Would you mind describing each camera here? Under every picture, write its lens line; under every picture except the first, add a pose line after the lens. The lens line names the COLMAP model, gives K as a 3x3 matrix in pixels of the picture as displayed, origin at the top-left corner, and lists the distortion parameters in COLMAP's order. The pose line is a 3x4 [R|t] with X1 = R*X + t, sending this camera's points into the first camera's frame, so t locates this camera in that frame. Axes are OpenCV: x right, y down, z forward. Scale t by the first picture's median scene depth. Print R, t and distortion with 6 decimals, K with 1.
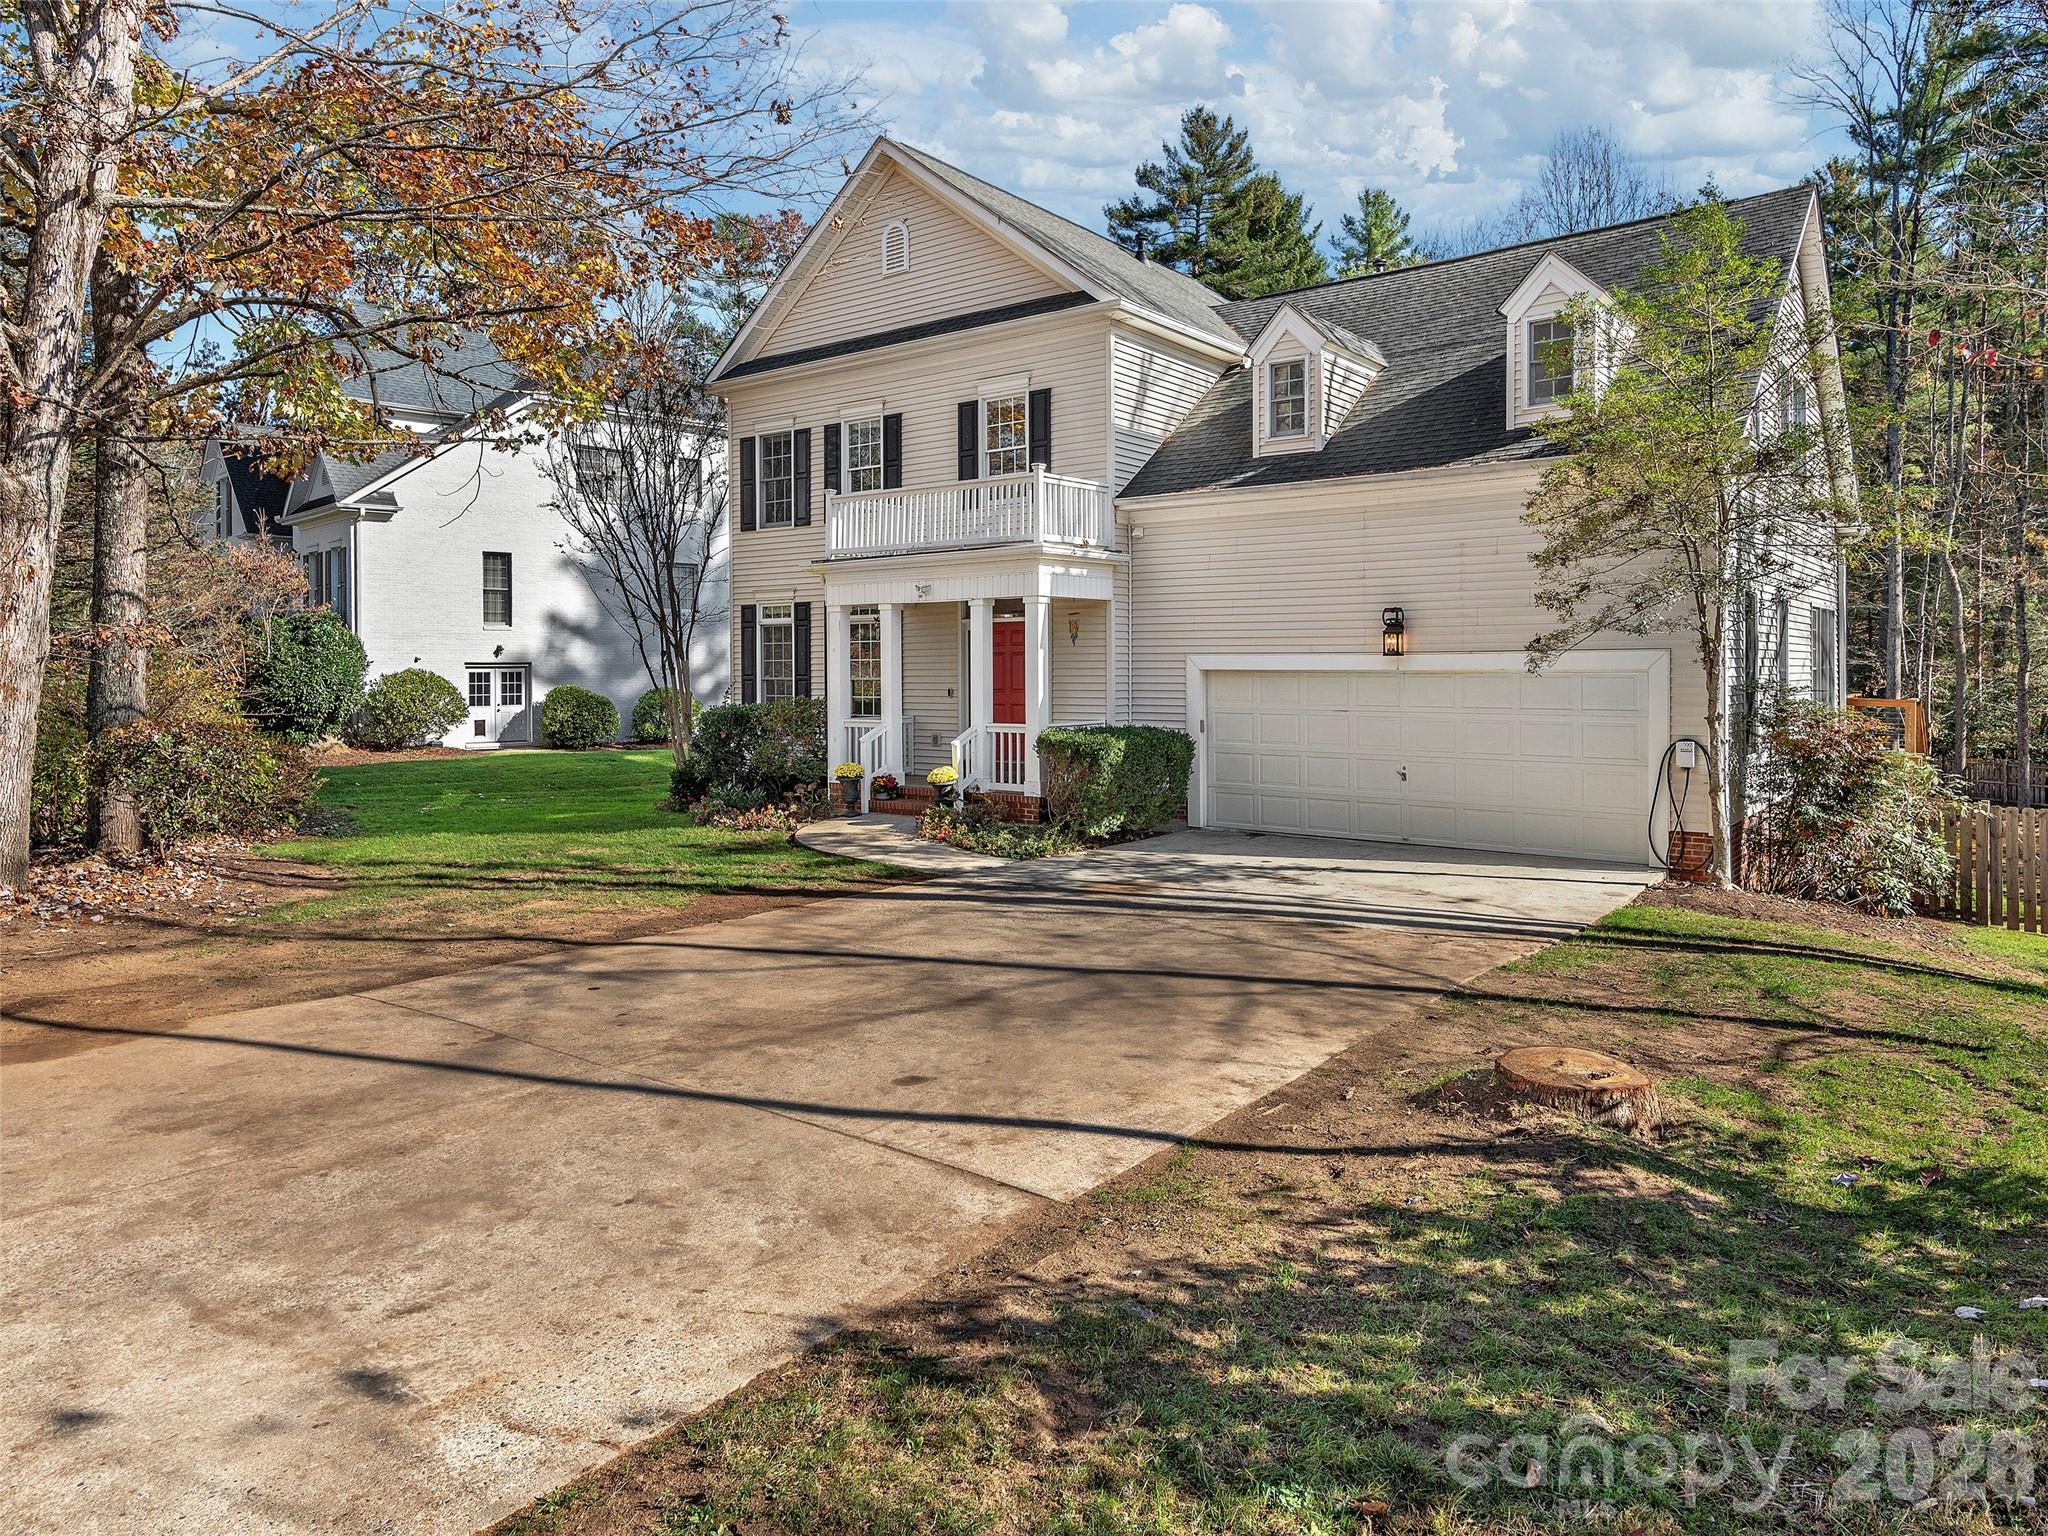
lens RADIAL K [[1249.0, 0, 1024.0], [0, 1249.0, 768.0], [0, 0, 1]] dist [0.110489, 0.000001]
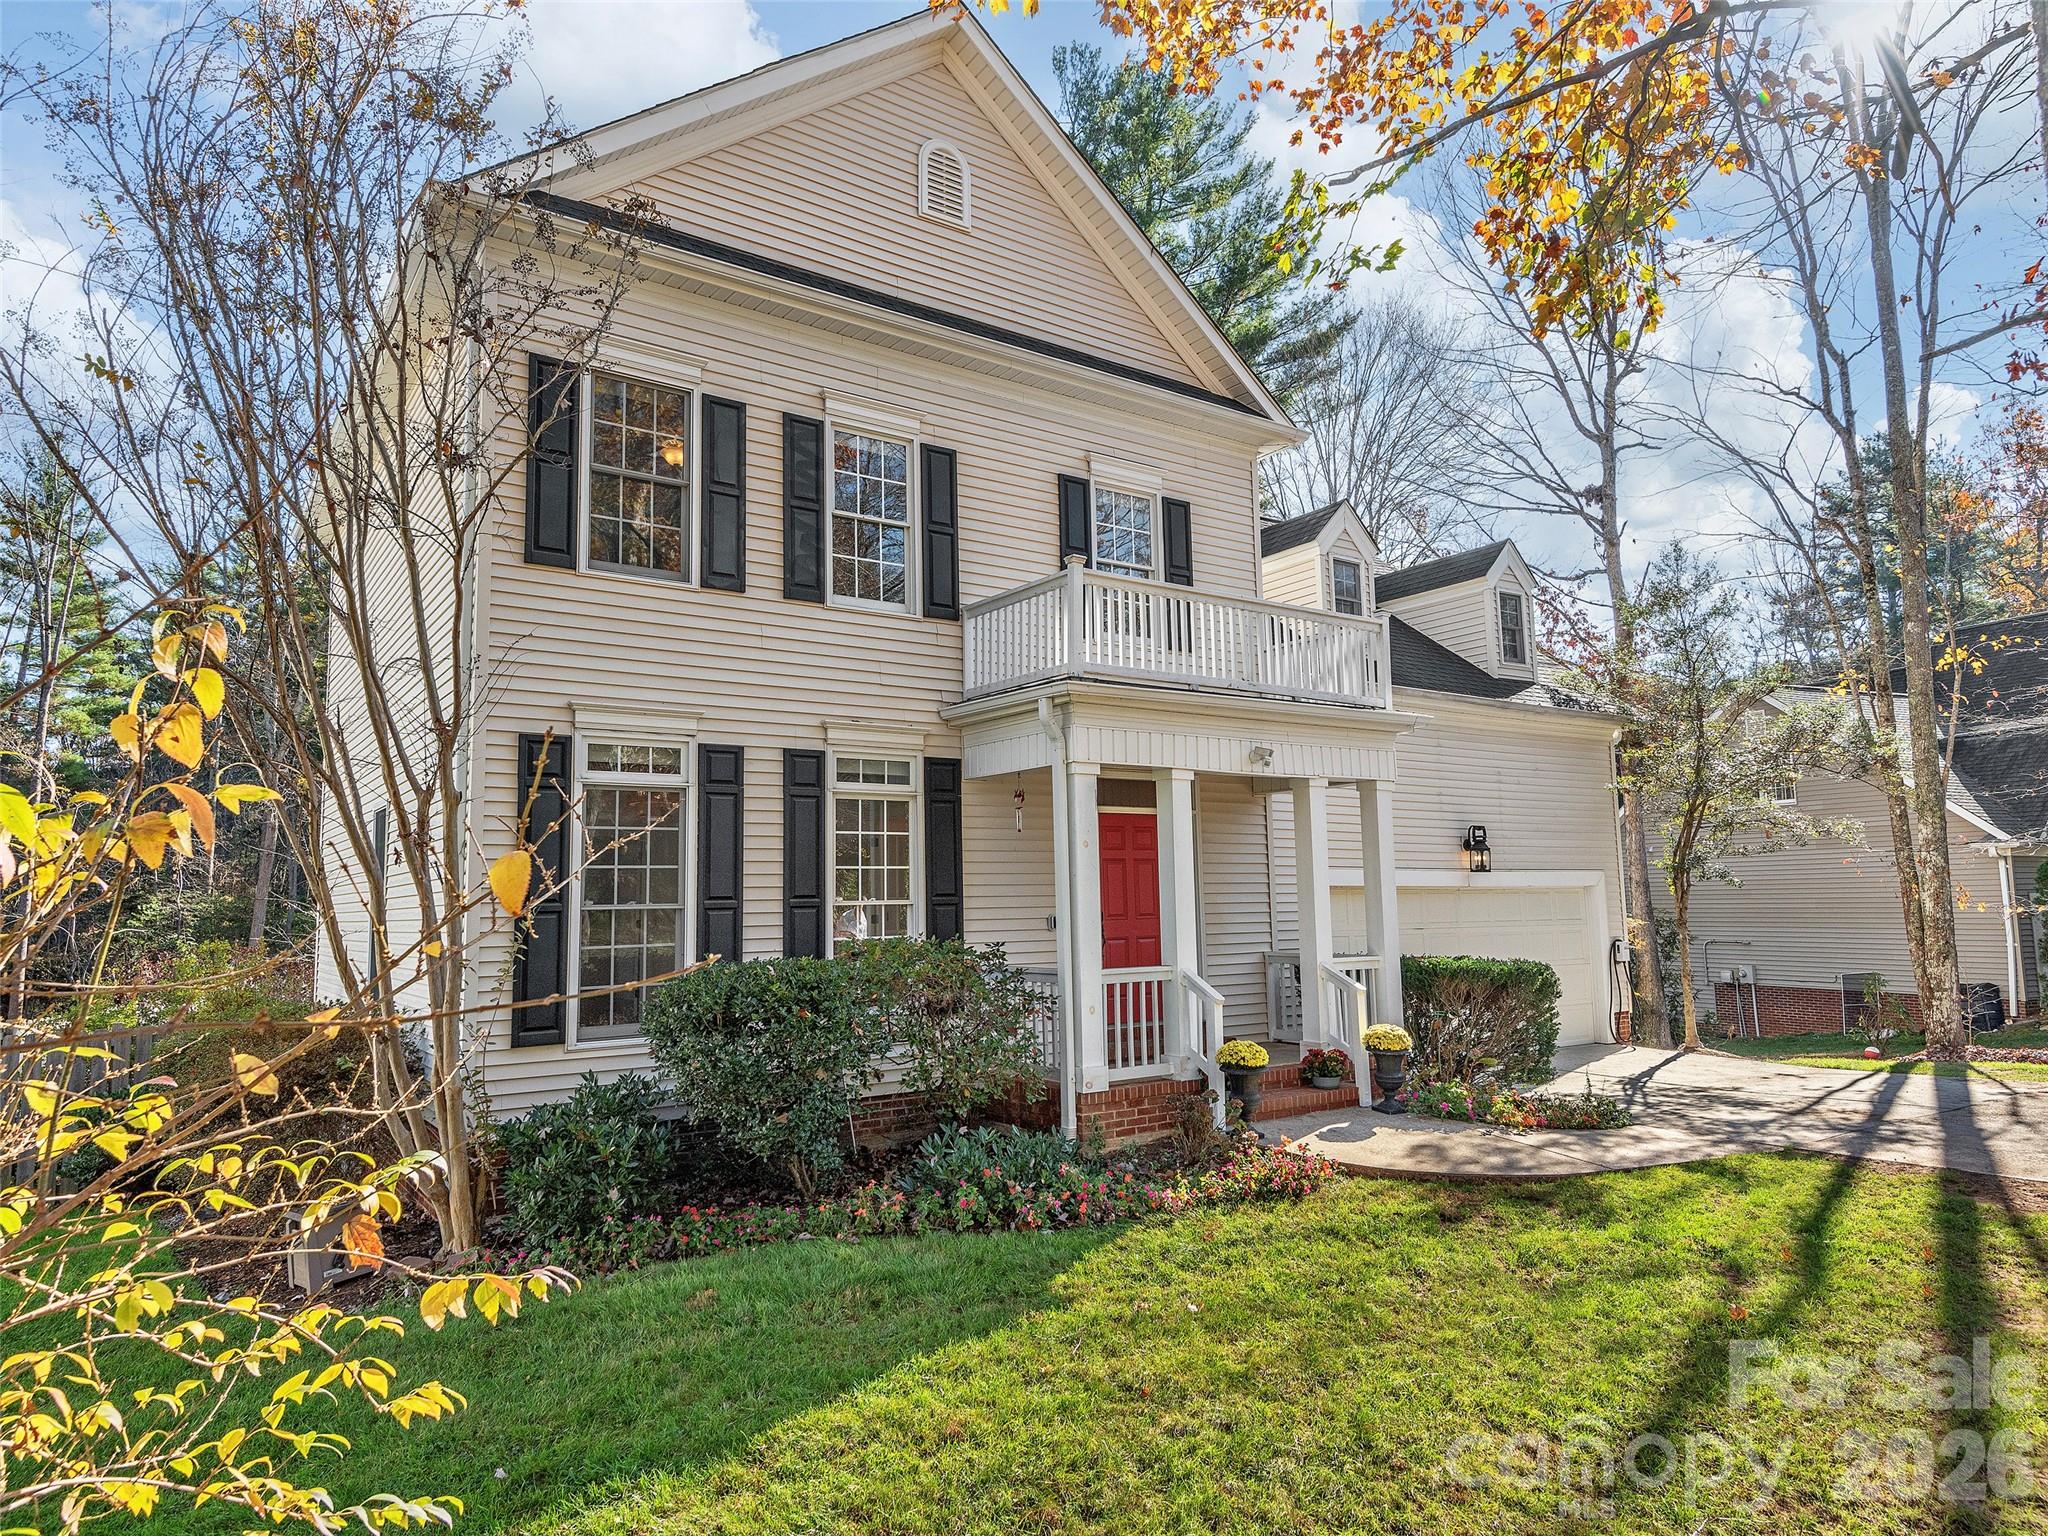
lens RADIAL K [[1249.0, 0, 1024.0], [0, 1249.0, 768.0], [0, 0, 1]] dist [0.110489, 0.000001]
pose [[0.341492, 0.068549, 0.937382, -0.651570], [0.056066, 0.994075, -0.093120, -0.080665], [-0.938211, 0.084355, 0.335625, 0.813579]]
